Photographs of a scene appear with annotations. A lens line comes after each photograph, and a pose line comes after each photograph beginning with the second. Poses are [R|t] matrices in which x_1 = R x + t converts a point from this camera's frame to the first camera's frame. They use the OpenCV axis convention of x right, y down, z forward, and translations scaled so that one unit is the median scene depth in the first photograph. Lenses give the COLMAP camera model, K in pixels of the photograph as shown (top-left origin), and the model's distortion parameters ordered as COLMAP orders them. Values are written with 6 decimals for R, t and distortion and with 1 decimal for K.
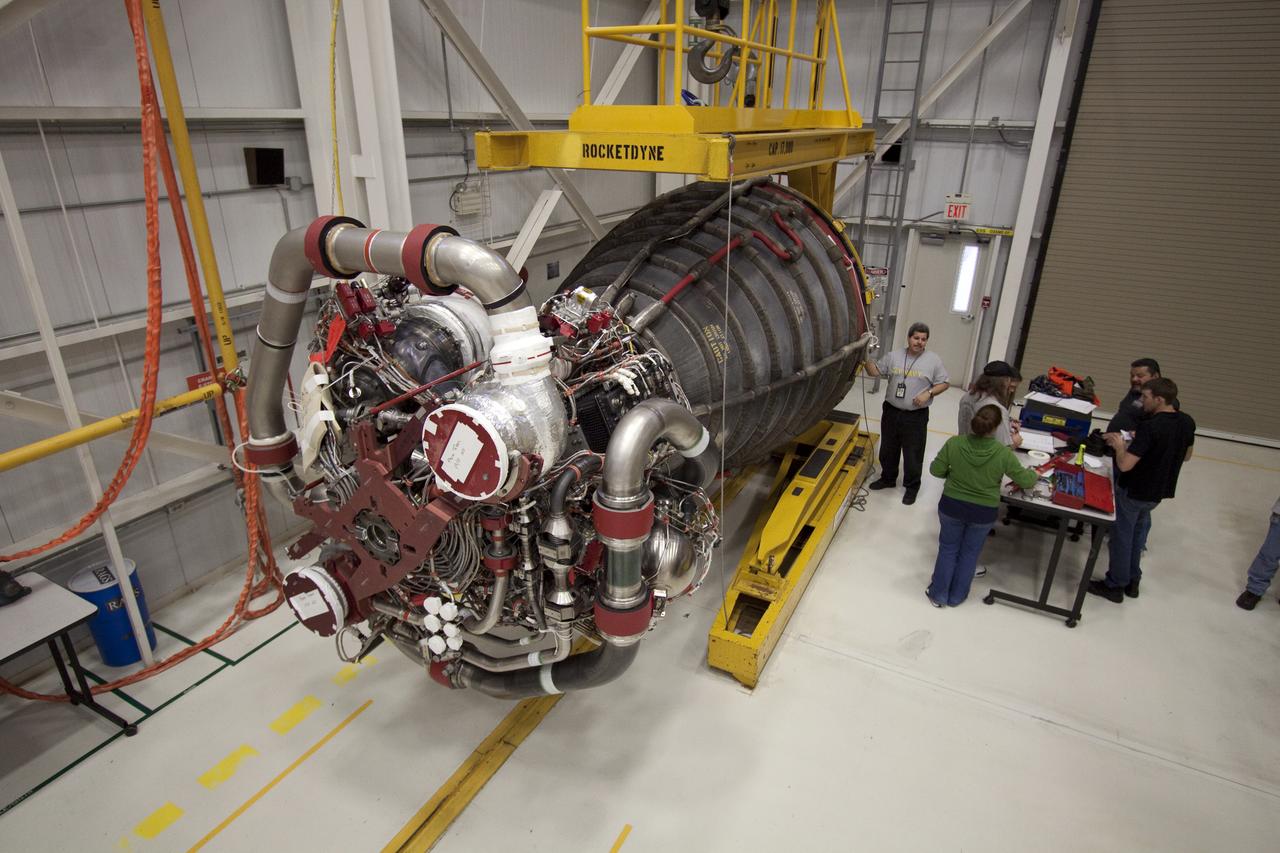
lens RADIAL K [[729.3, 0, 639.7], [0, 729.3, 431.0], [0, 0, 1]] dist [-0.020063, 0.000334]
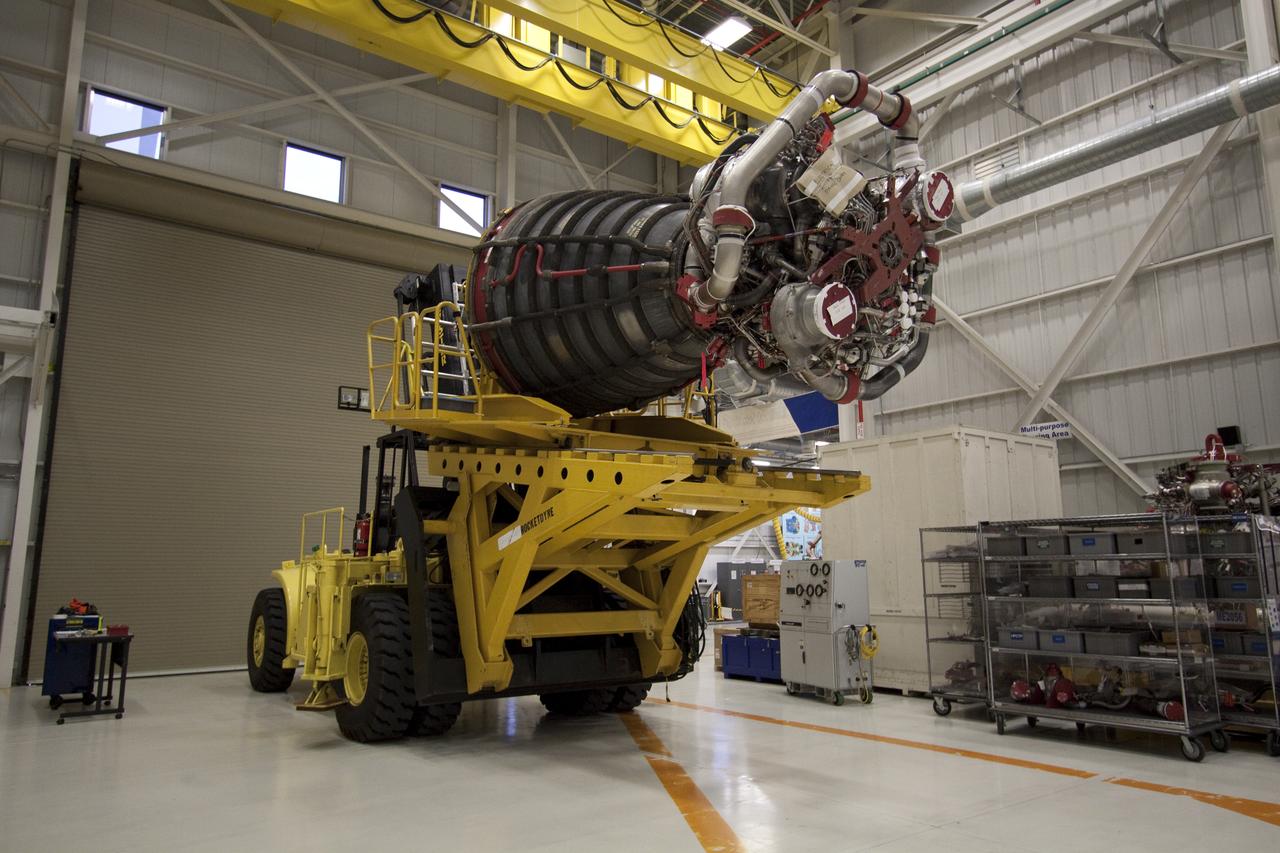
lens RADIAL K [[894.8, 0, 650.8], [0, 894.8, 417.4], [0, 0, 1]] dist [0.003777, -0.000575]
pose [[0.419650, 0.146149, 0.895843, -0.467547], [0.370290, 0.873527, -0.315967, 0.463981], [-0.828721, 0.464317, 0.312459, -0.533573]]
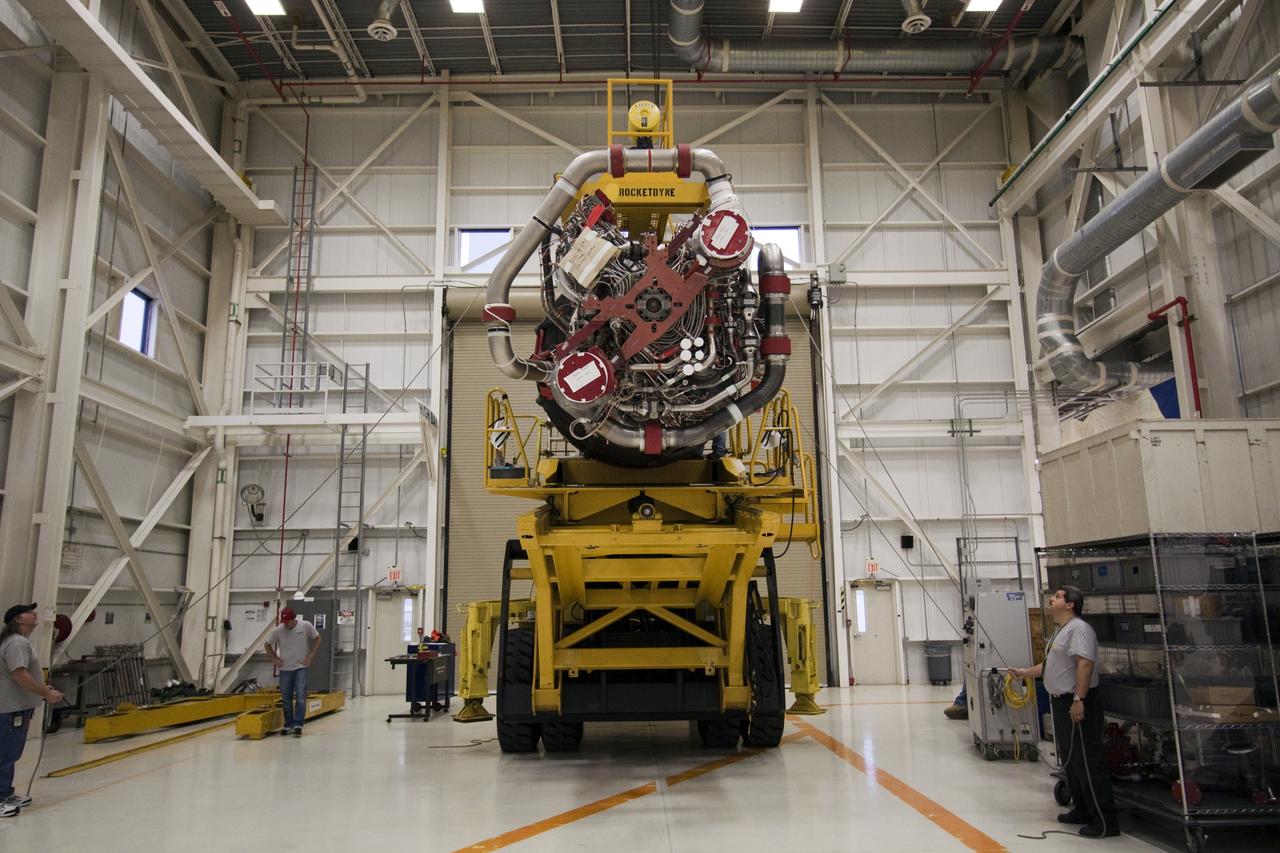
lens RADIAL K [[954.7, 0, 638.0], [0, 954.7, 423.1], [0, 0, 1]] dist [0.005127, 0.009479]
pose [[0.877184, 0.069275, 0.475131, -0.140389], [0.211822, 0.832210, -0.512404, 0.682603], [-0.430906, 0.550116, 0.715327, -1.050671]]
